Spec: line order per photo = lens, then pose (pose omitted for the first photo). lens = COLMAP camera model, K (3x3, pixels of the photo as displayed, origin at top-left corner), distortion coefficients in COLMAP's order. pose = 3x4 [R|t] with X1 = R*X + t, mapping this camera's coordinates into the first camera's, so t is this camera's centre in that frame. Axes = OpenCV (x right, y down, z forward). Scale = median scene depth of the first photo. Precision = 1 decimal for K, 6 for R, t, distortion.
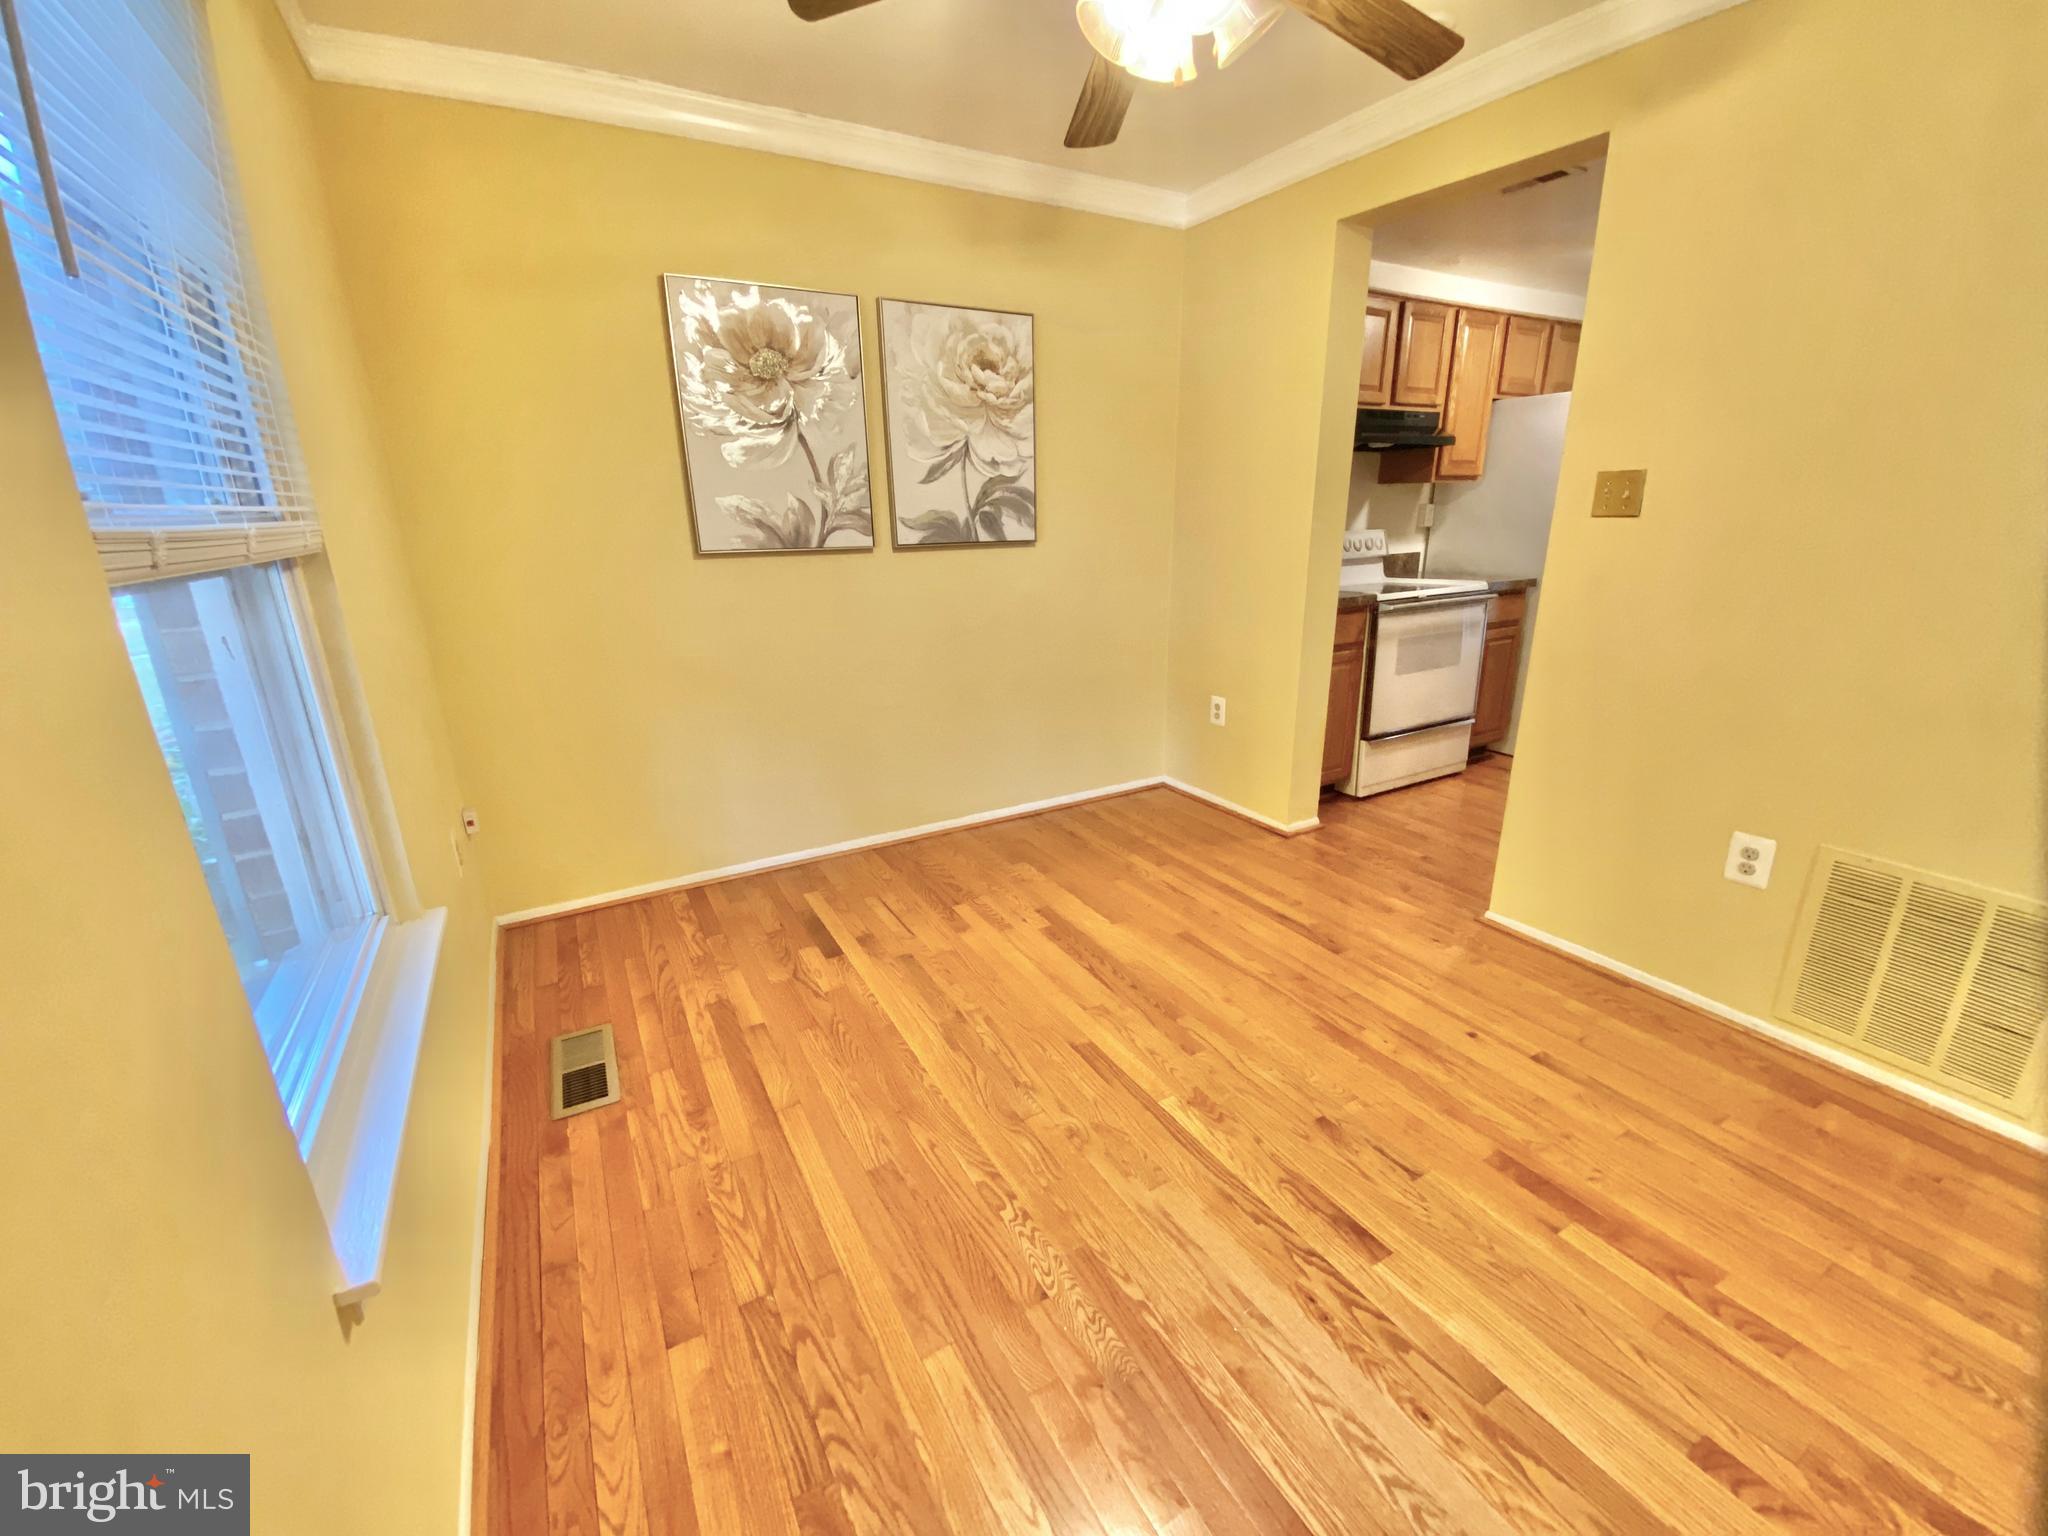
lens RADIAL K [[826.8, 0, 1028.4], [0, 826.8, 764.4], [0, 0, 1]] dist [0.054550, -0.044004]
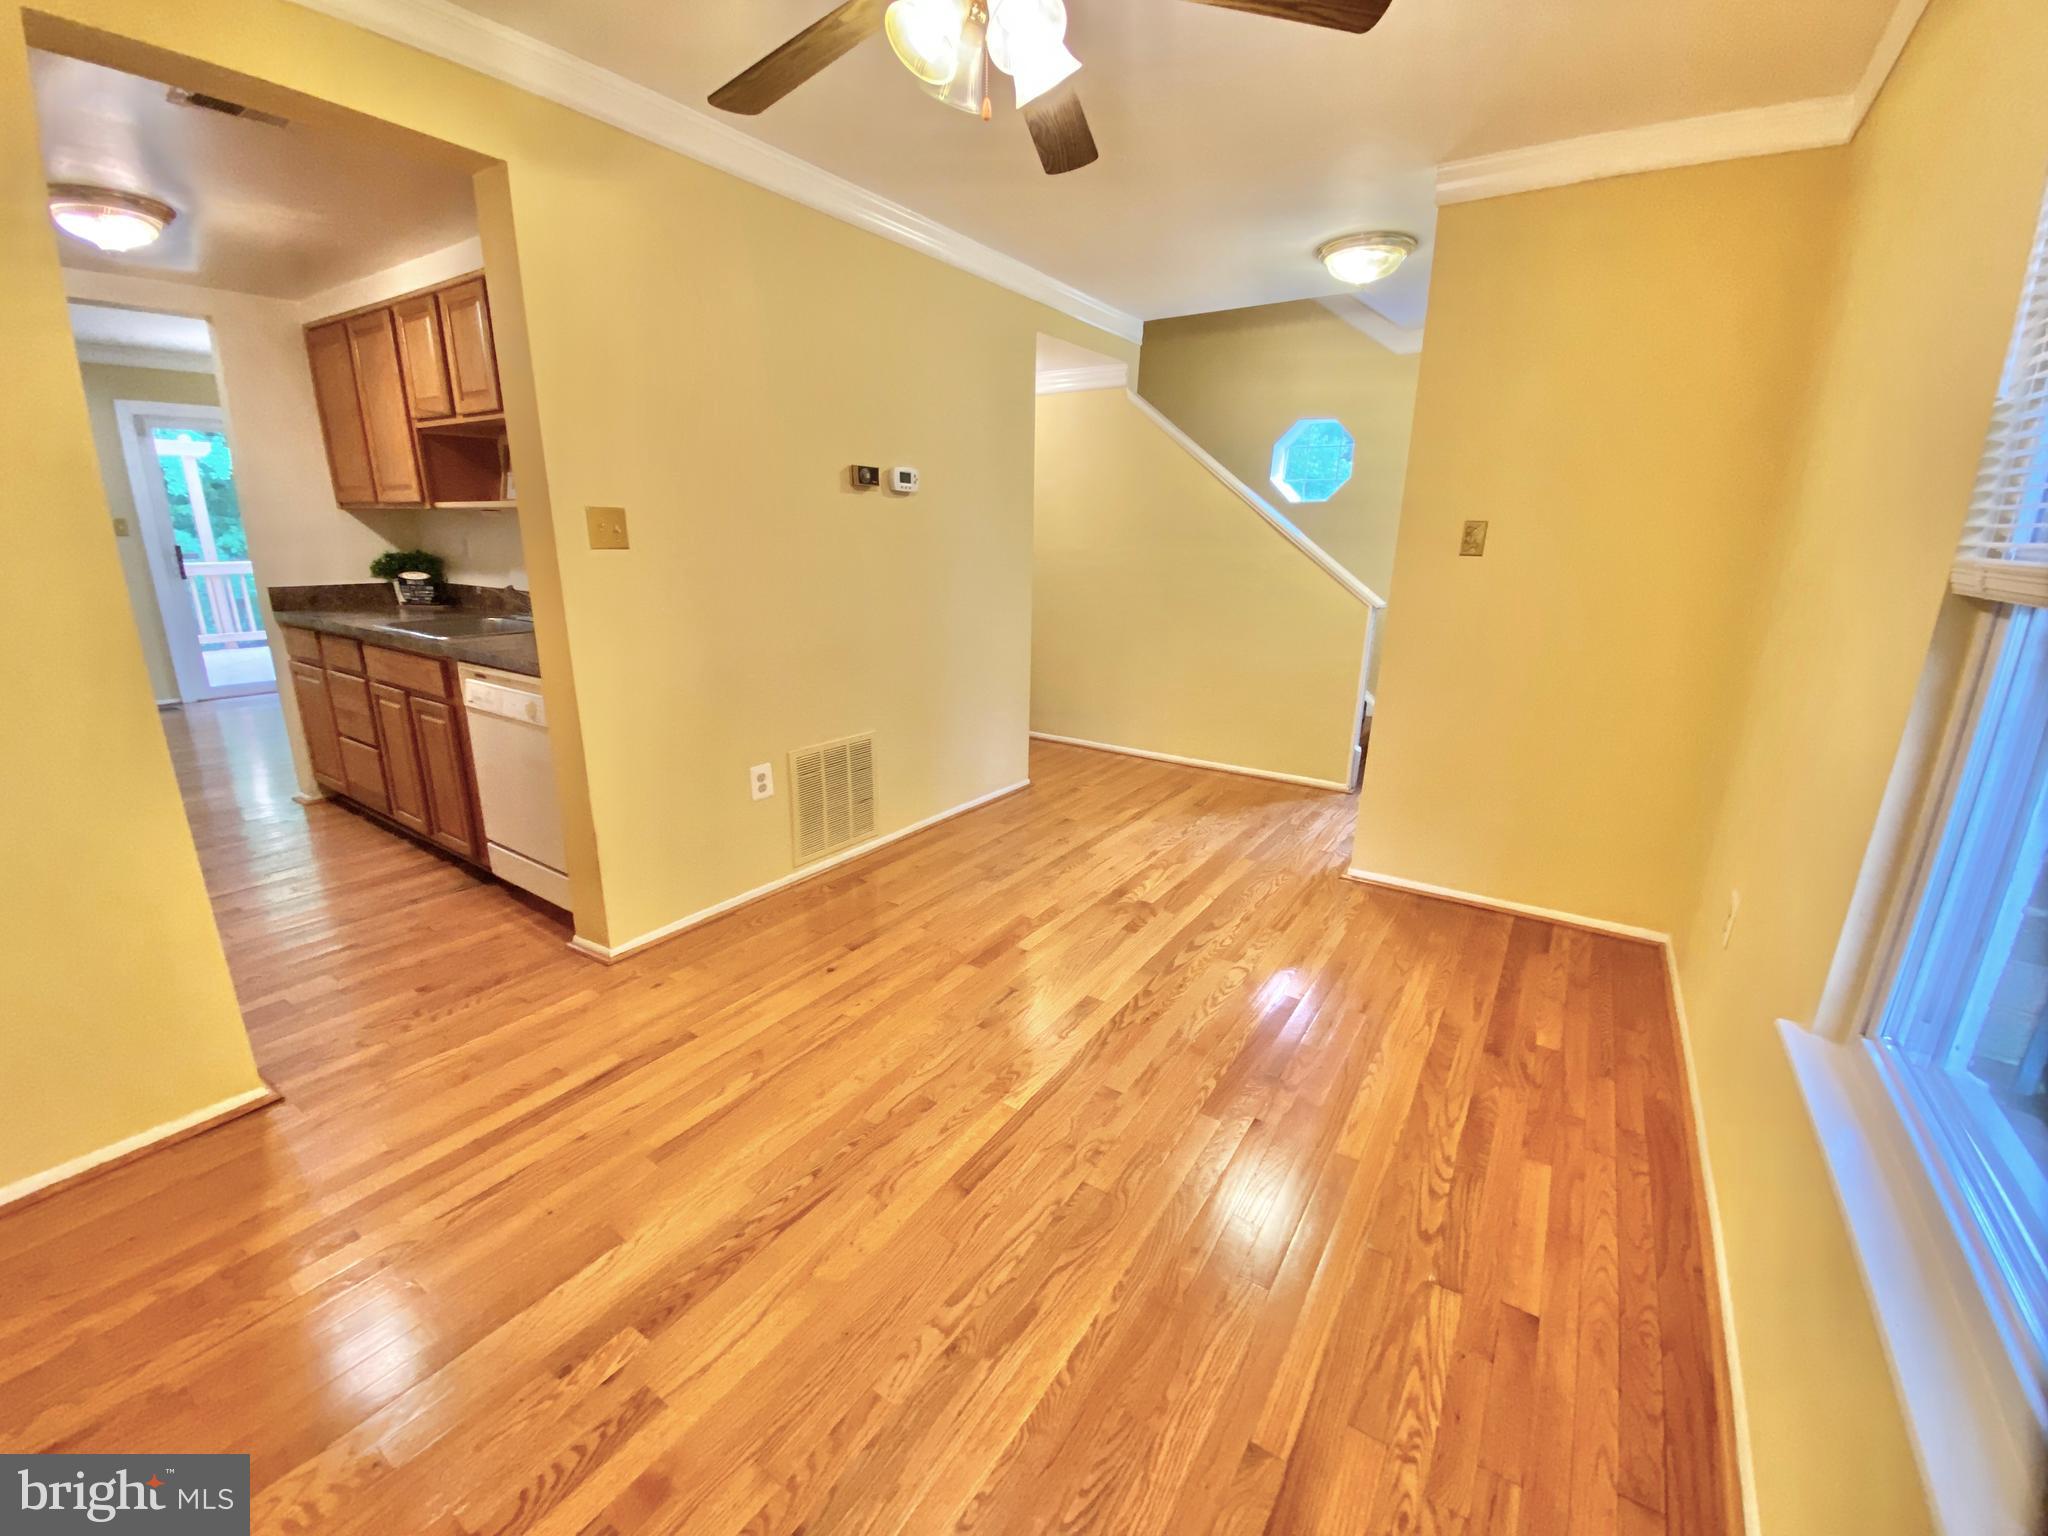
lens RADIAL K [[826.8, 0, 1028.4], [0, 826.8, 764.4], [0, 0, 1]] dist [0.054550, -0.044004]
pose [[-0.442561, -0.227903, 0.867295, -0.601037], [0.256639, 0.894522, 0.366015, -0.326619], [-0.859230, 0.384565, -0.337392, 1.089507]]
